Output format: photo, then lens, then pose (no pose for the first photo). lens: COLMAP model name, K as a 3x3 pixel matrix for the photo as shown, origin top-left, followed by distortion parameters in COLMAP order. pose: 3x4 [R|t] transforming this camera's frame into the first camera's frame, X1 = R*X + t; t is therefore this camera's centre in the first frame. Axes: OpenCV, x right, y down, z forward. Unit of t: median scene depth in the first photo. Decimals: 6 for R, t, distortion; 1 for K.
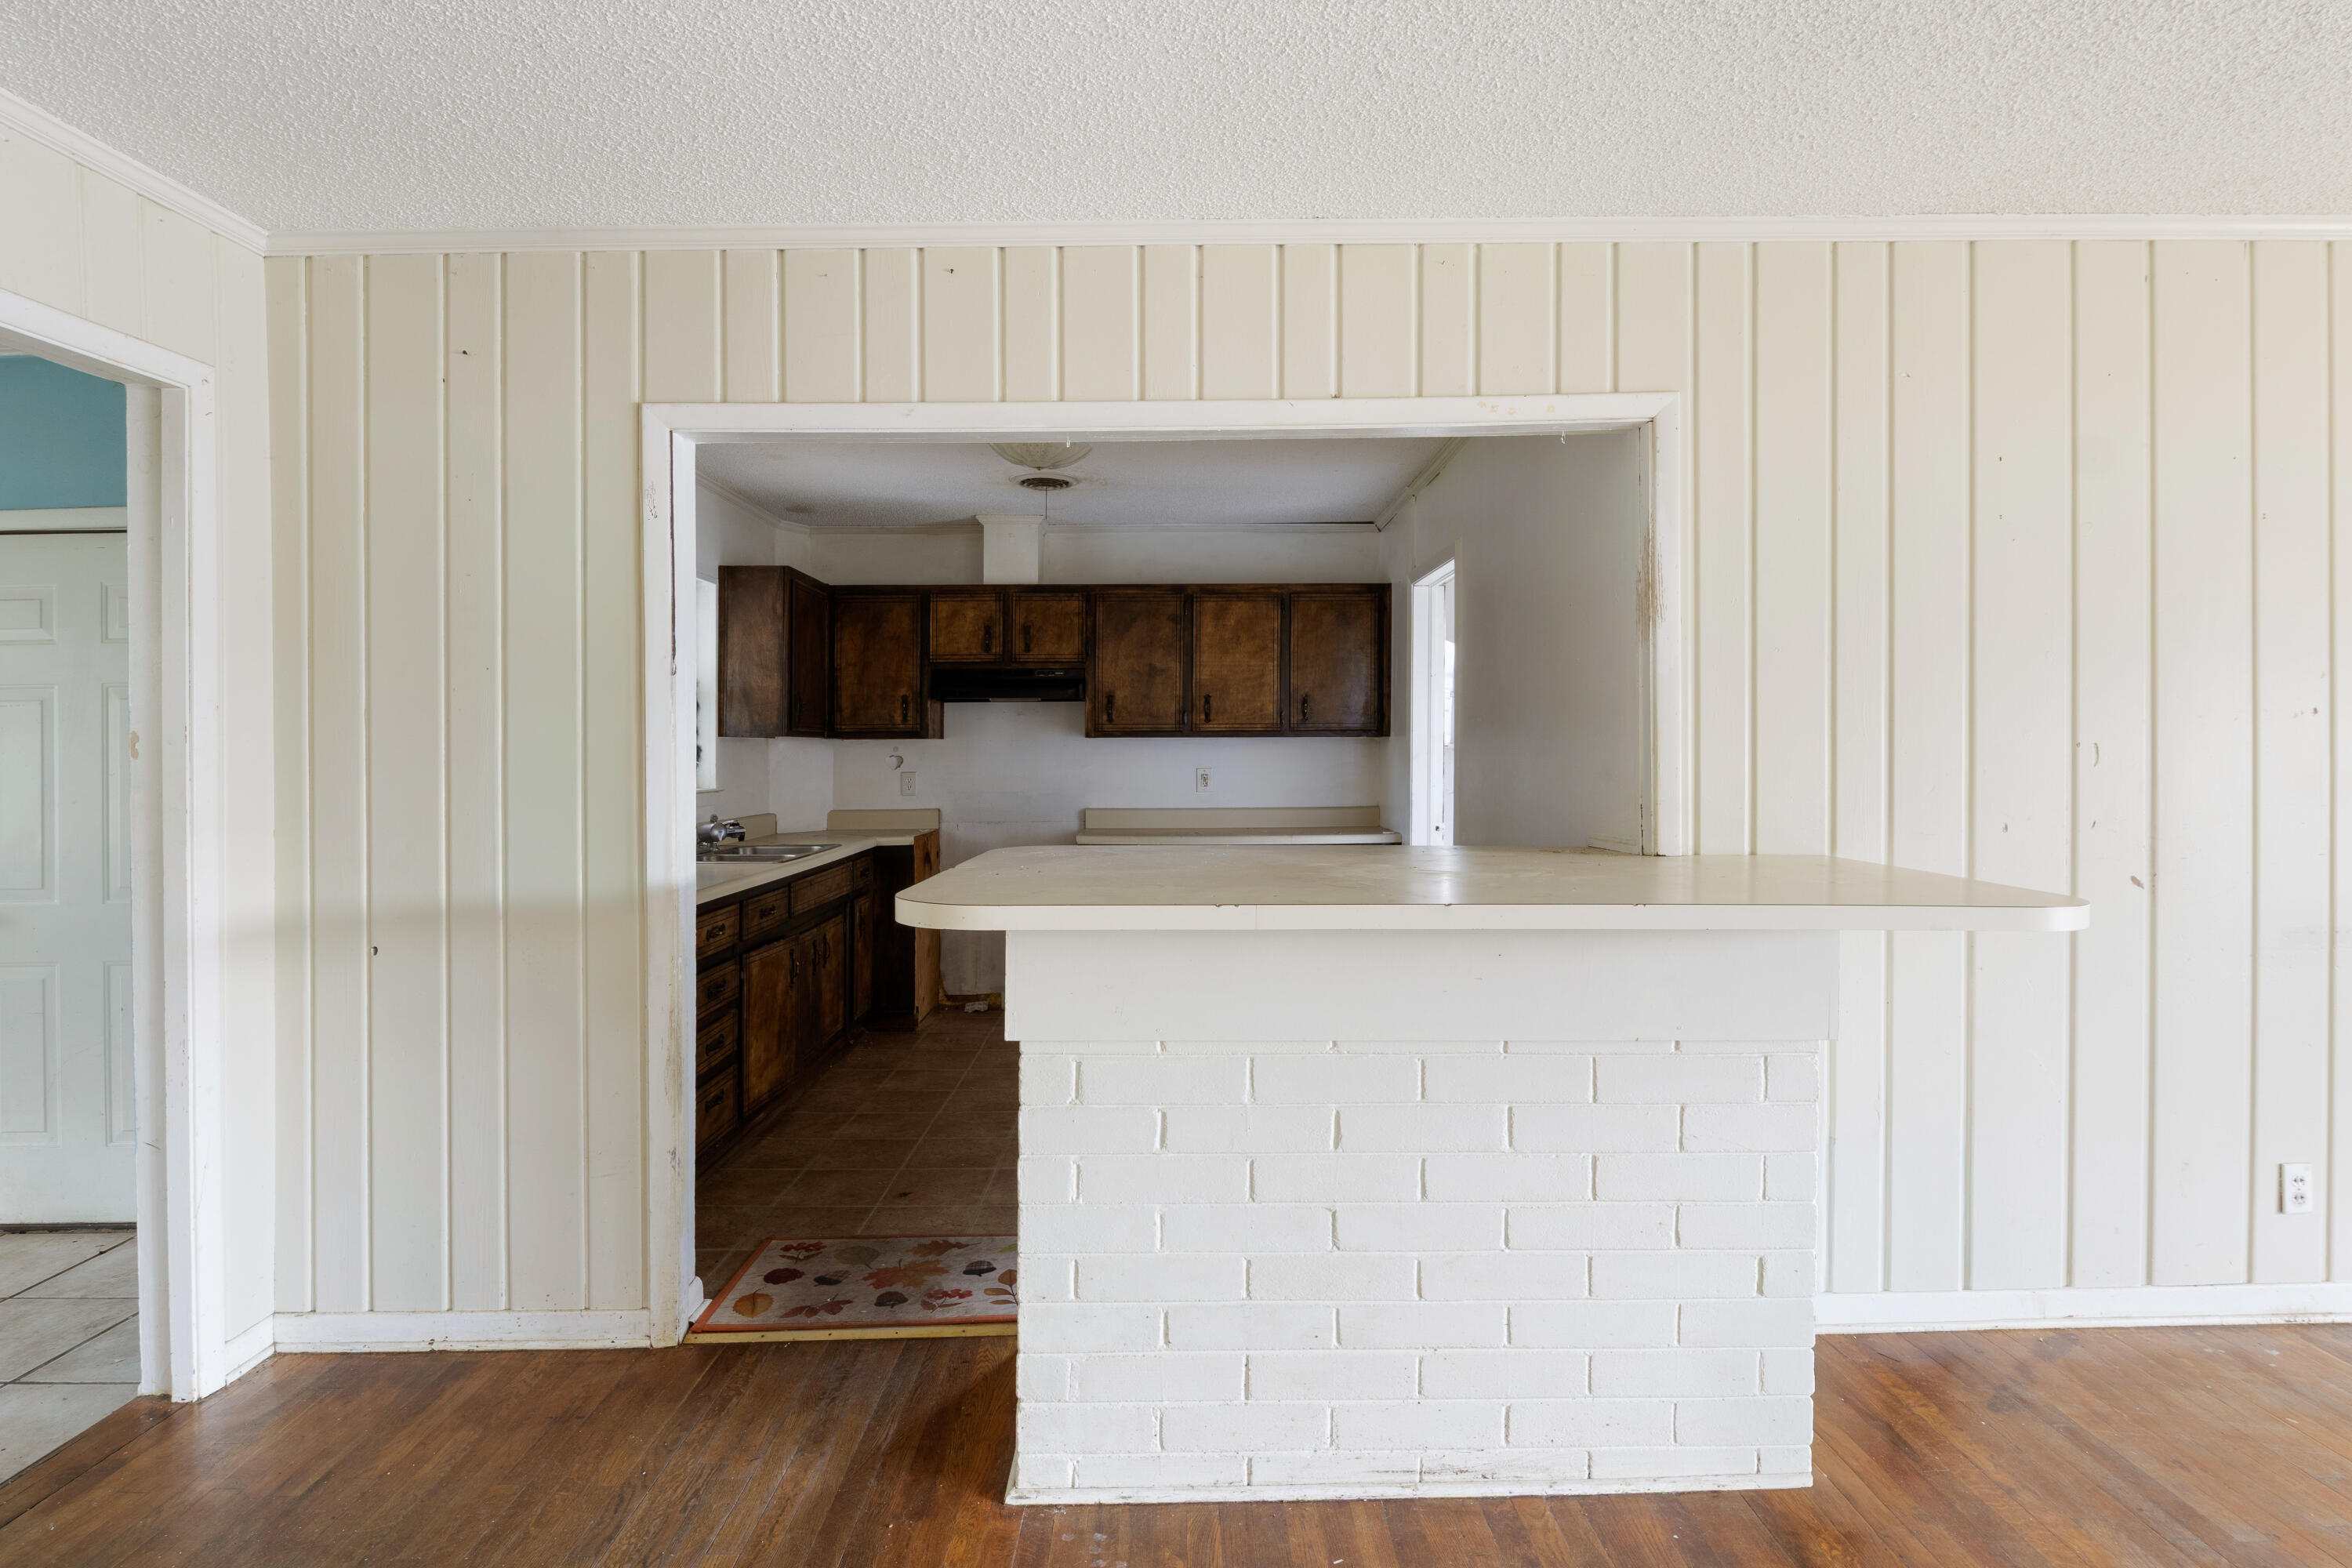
lens RADIAL K [[1191.2, 0, 1186.9], [0, 1191.2, 792.2], [0, 0, 1]] dist [-0.005940, -0.001475]
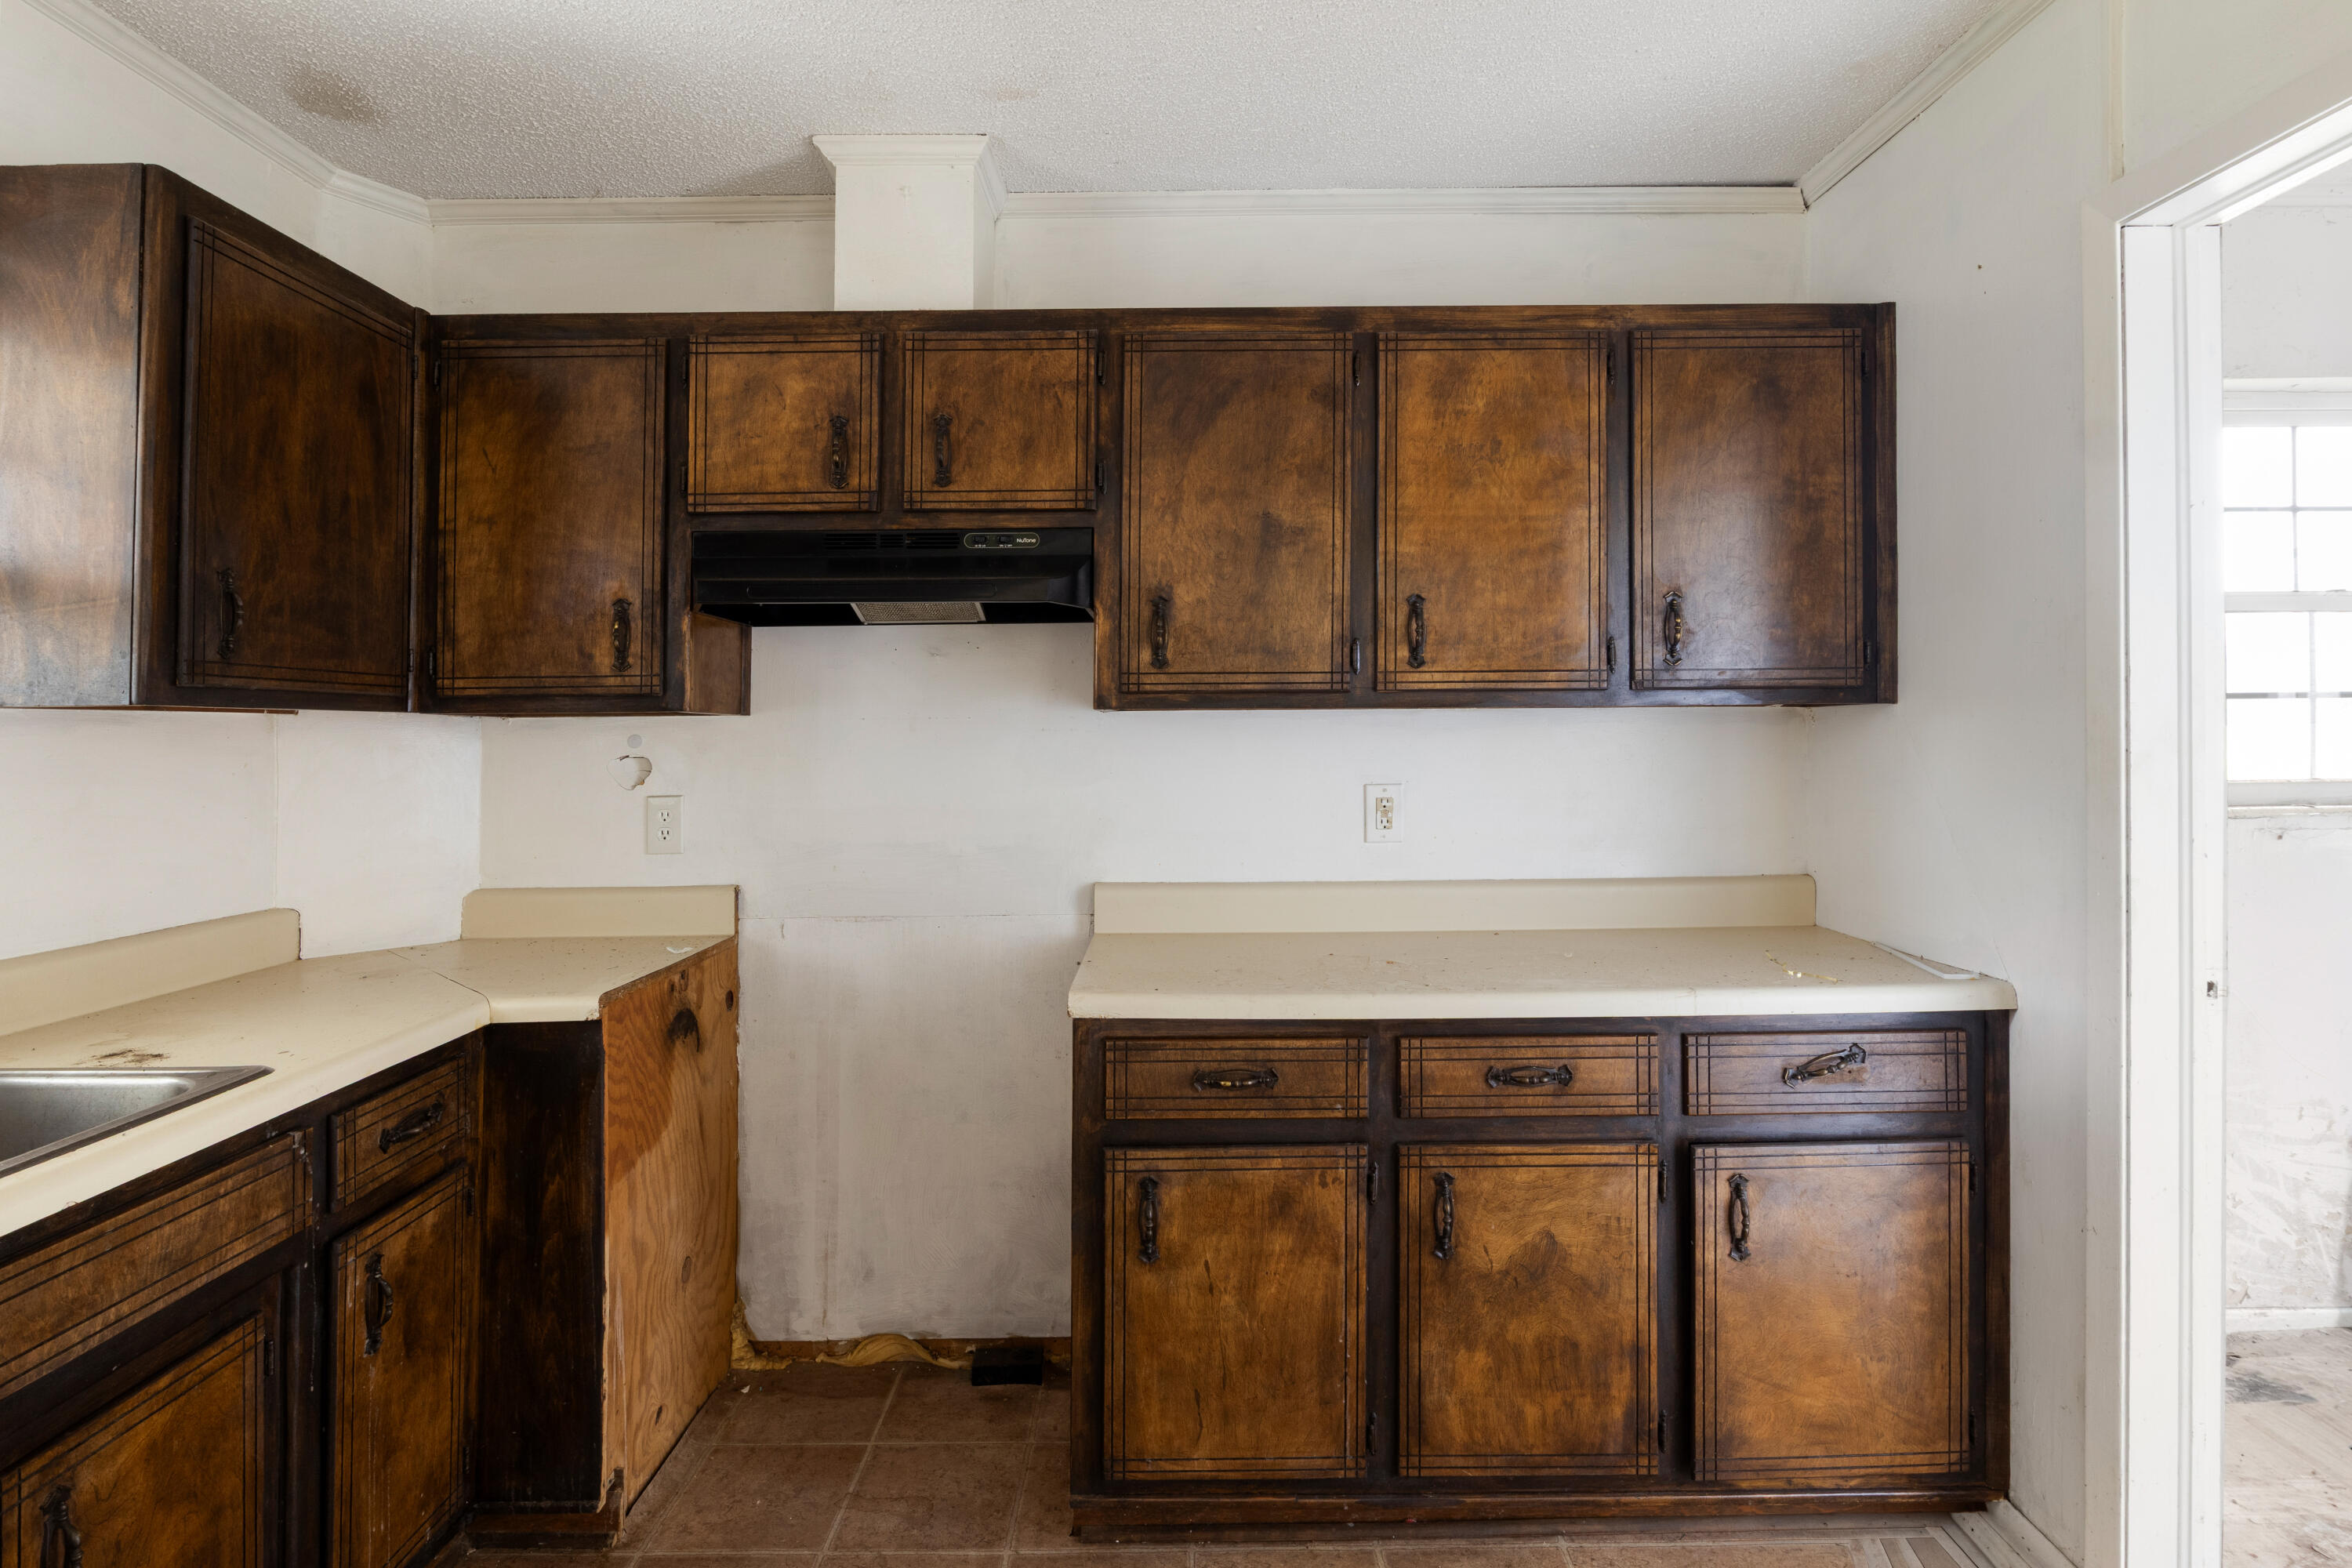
lens RADIAL K [[1191.2, 0, 1165.2], [0, 1191.2, 698.4], [0, 0, 1]] dist [-0.005940, -0.001475]
pose [[0.999820, -0.004011, -0.018522, -0.056049], [0.002817, 0.997943, -0.064042, -0.024944], [0.018741, 0.063978, 0.997775, 0.624207]]
